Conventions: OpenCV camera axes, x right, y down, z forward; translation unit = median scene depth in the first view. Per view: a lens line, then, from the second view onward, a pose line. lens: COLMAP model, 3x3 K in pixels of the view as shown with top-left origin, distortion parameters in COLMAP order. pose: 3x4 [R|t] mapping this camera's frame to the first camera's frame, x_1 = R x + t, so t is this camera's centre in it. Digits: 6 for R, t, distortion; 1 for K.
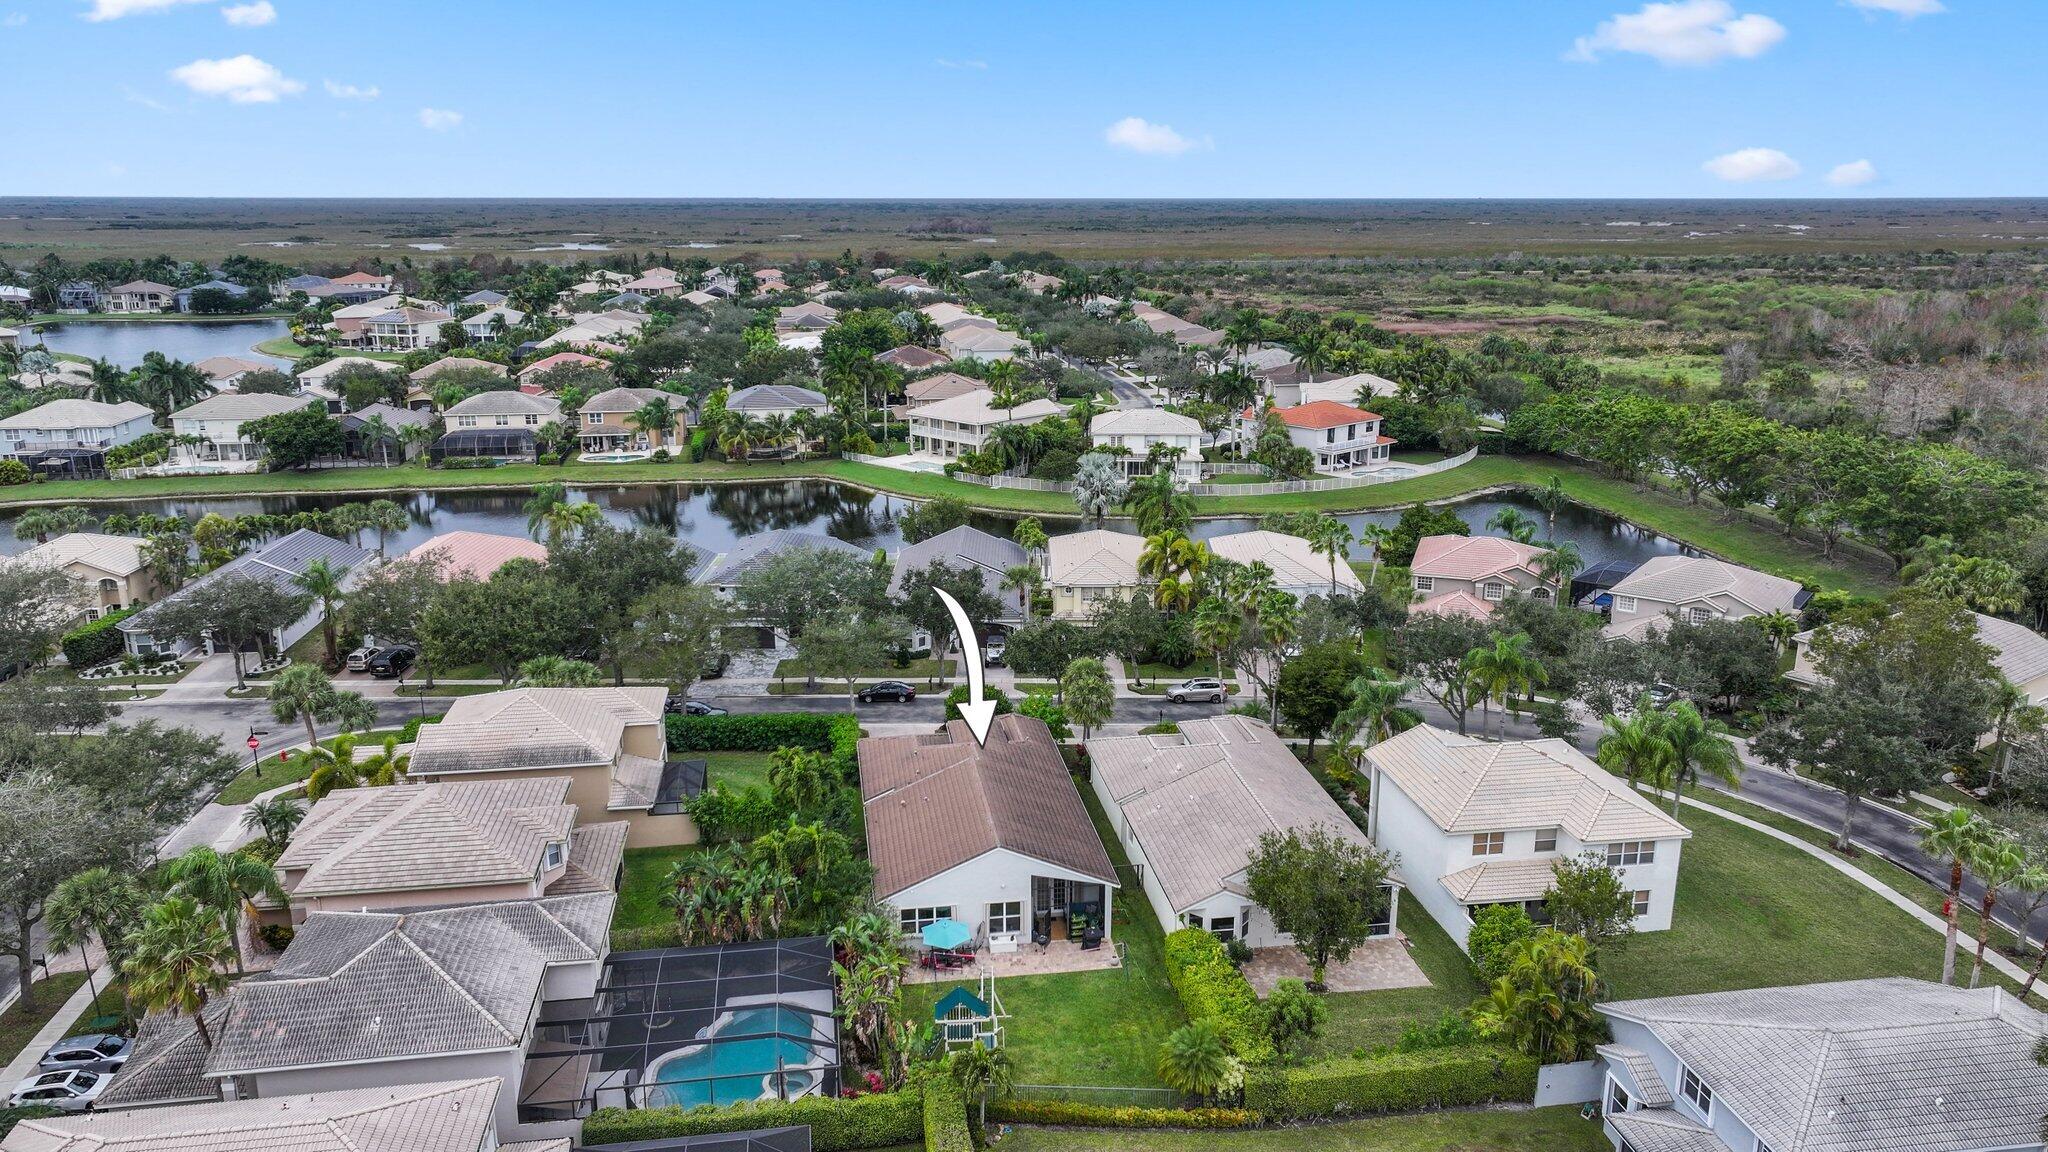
lens RADIAL K [[1438.1, 0, 1015.2], [0, 1438.1, 565.2], [0, 0, 1]] dist [0.010923, 0.002122]
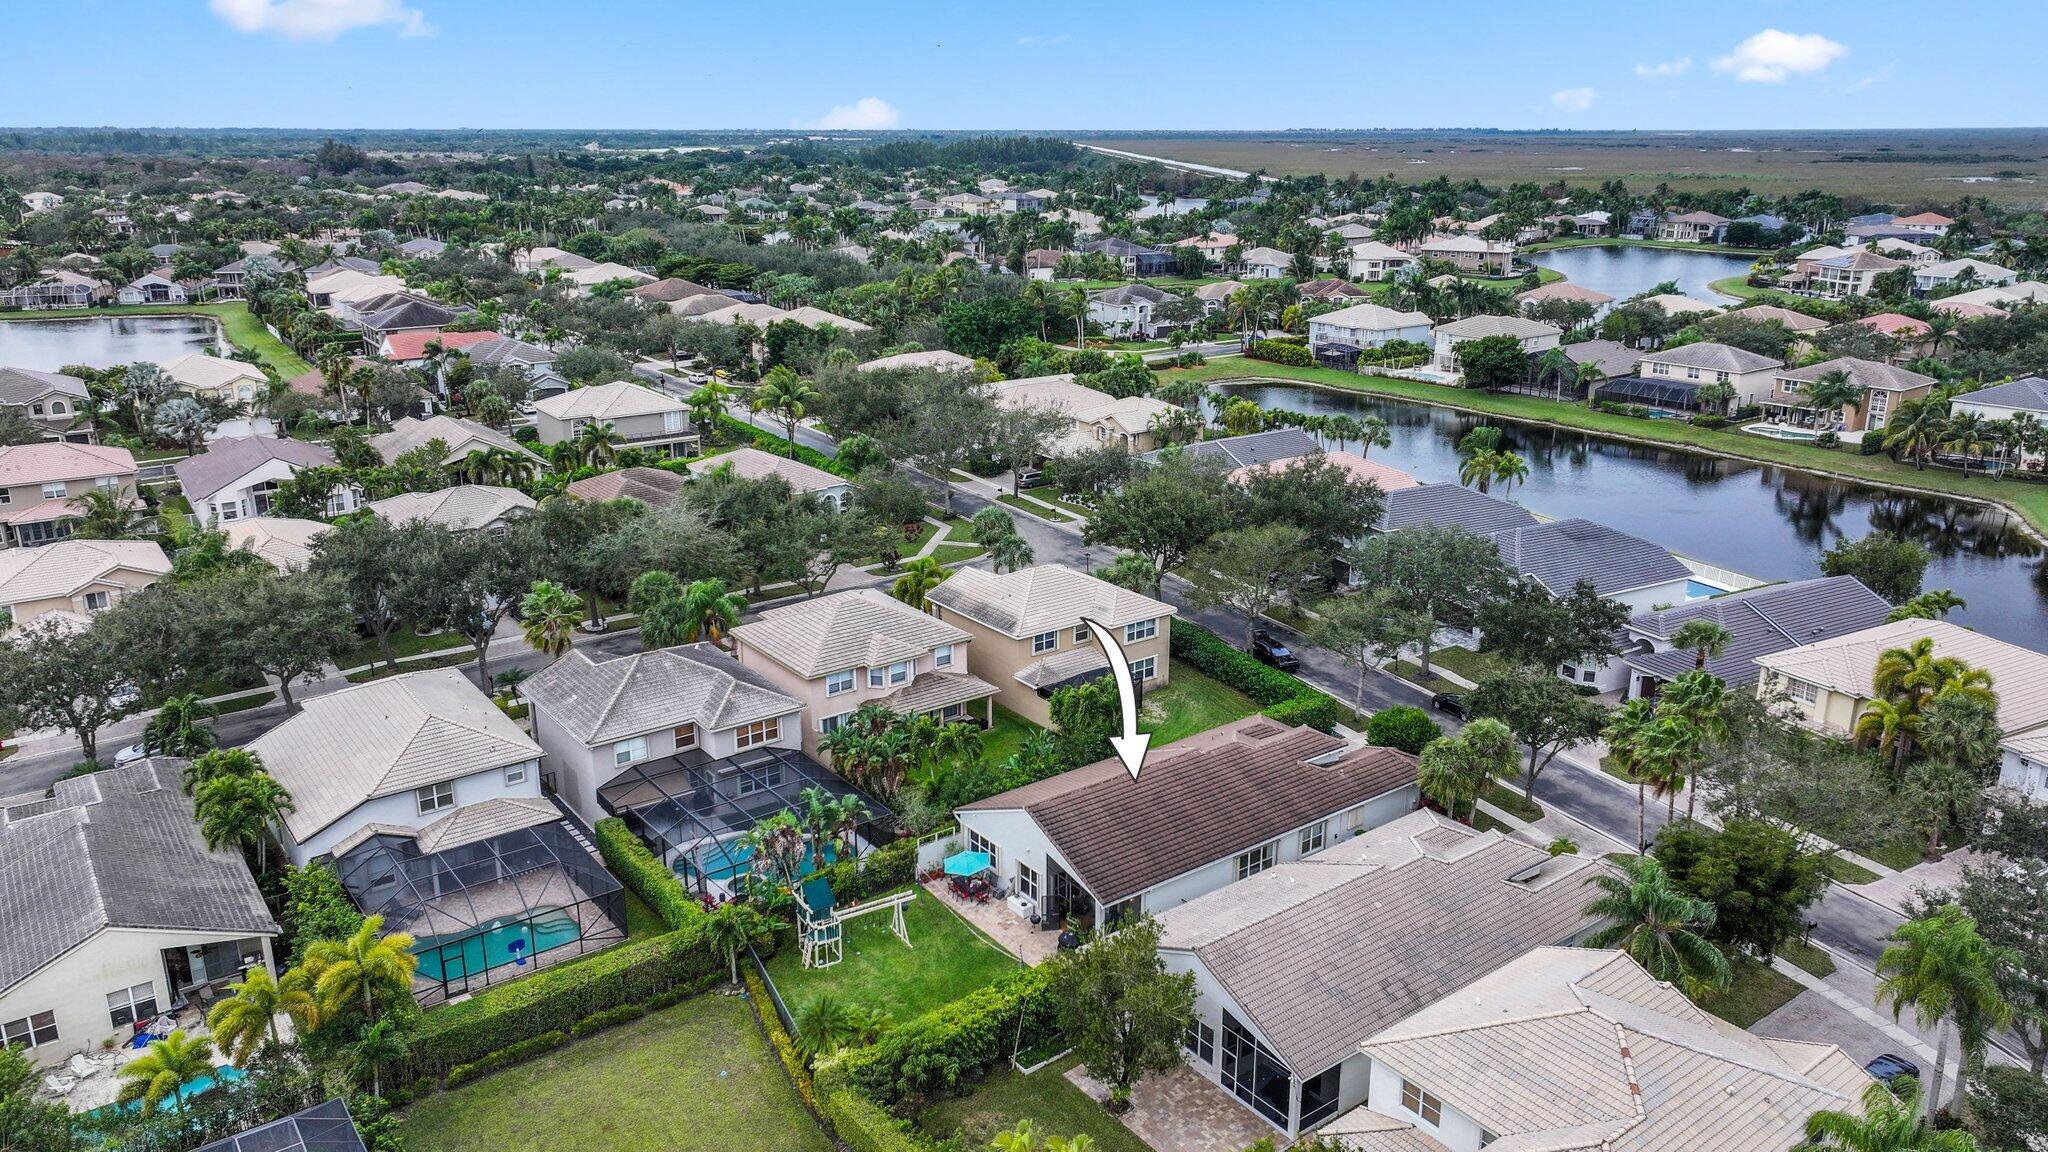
lens RADIAL K [[1438.1, 0, 1013.0], [0, 1438.1, 588.6], [0, 0, 1]] dist [0.010923, 0.002122]
pose [[0.470965, 0.268607, -0.840263, 0.257578], [-0.218903, 0.958308, 0.183648, -0.042060], [0.854560, 0.097444, 0.510129, 0.161953]]
